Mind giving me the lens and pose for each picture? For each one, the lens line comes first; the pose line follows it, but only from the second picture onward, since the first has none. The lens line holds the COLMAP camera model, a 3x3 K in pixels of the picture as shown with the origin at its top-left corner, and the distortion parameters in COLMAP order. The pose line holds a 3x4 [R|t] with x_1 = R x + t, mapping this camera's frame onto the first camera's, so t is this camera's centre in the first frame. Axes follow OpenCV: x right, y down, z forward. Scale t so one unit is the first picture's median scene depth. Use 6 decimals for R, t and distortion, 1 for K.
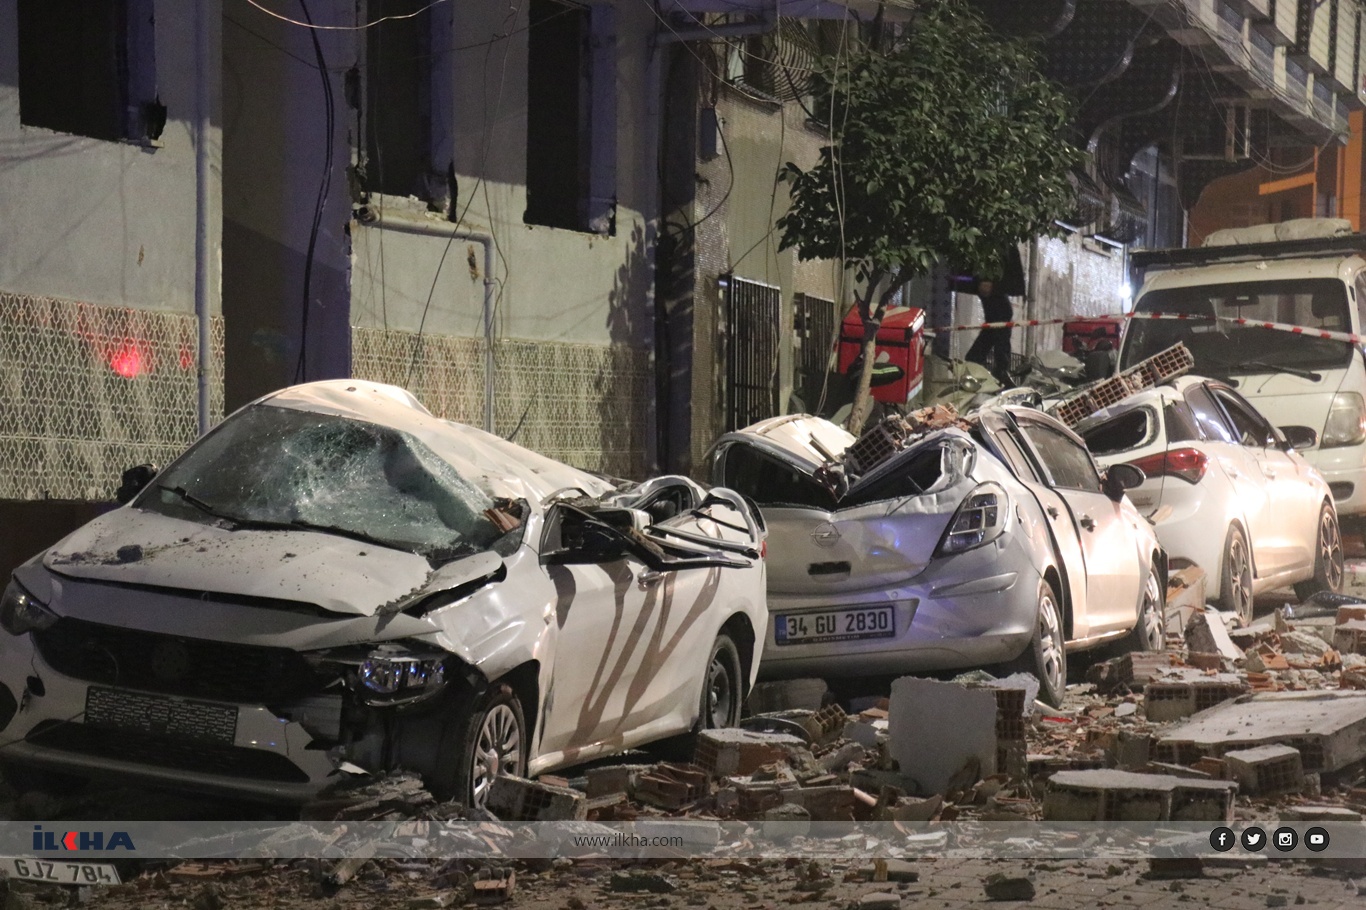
lens RADIAL K [[5686.1, 0, 693.8], [0, 5686.1, 440.5], [0, 0, 1]] dist [1.250235, 0.000000]
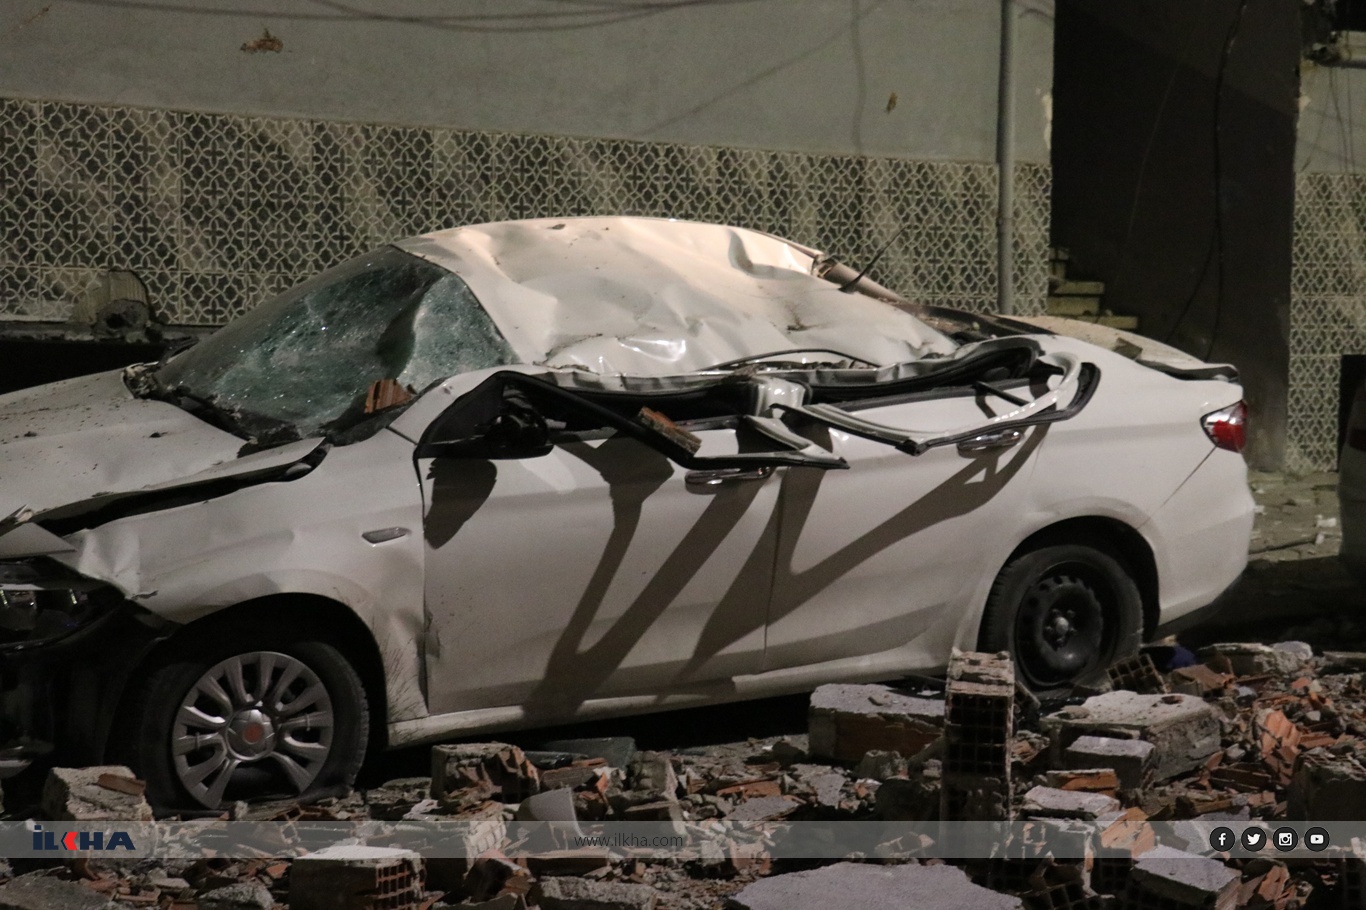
lens RADIAL K [[2555.2, 0, 682.0], [0, 2555.2, 451.7], [0, 0, 1]] dist [0.329643, 0.000000]
pose [[0.715632, 0.054549, -0.696344, 0.291934], [-0.008017, 0.997522, 0.069903, -0.004180], [0.698432, -0.044443, 0.714296, 0.984984]]
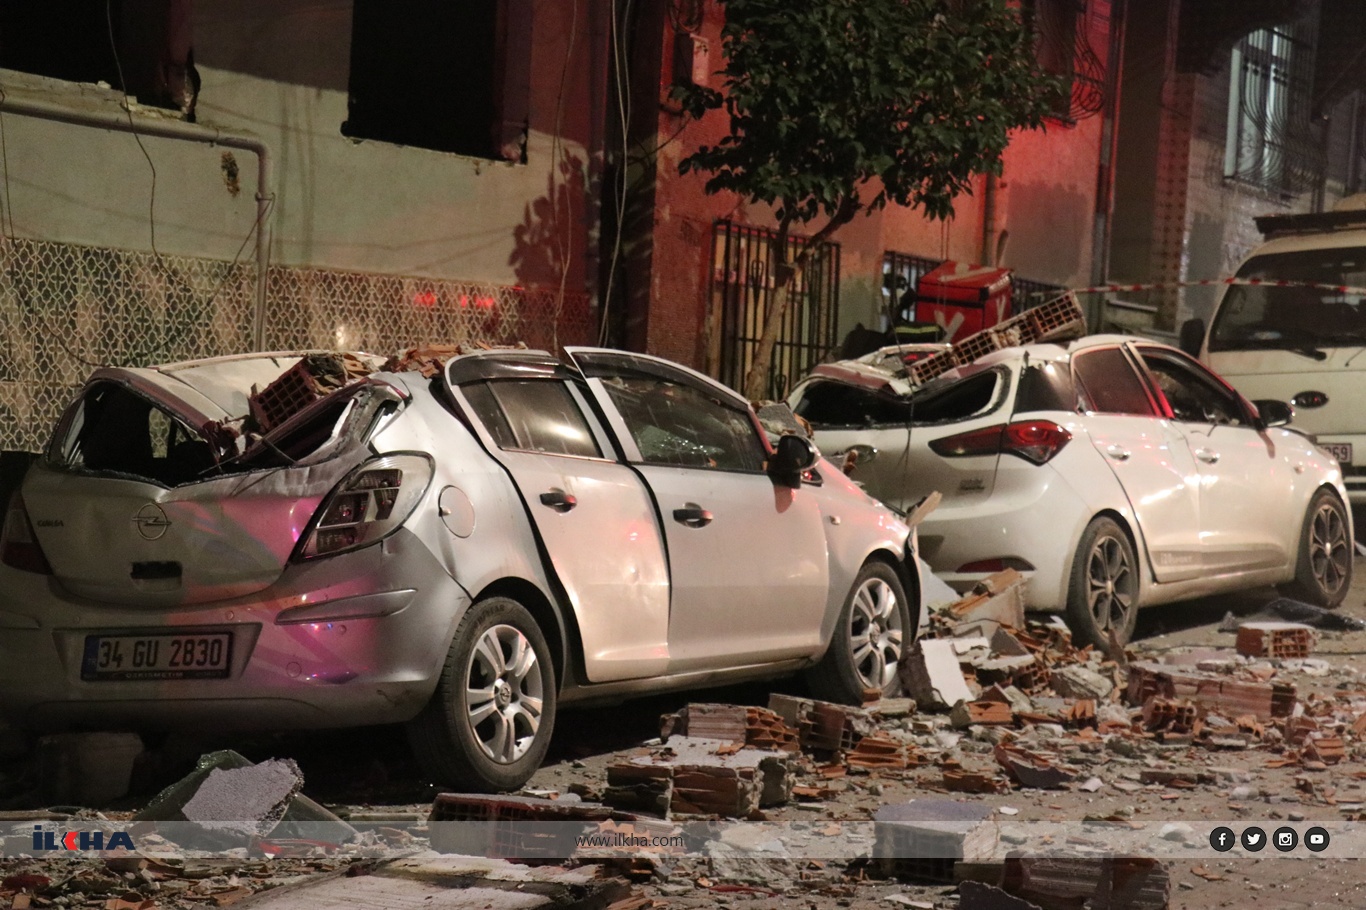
lens RADIAL K [[3160.6, 0, 683.5], [0, 3160.6, 461.9], [0, 0, 1]] dist [0.337372, 0.000000]
pose [[0.960653, 0.040506, -0.274781, 0.157485], [-0.035752, 0.999112, 0.022289, -0.000921], [0.275440, -0.011588, 0.961249, 0.550041]]
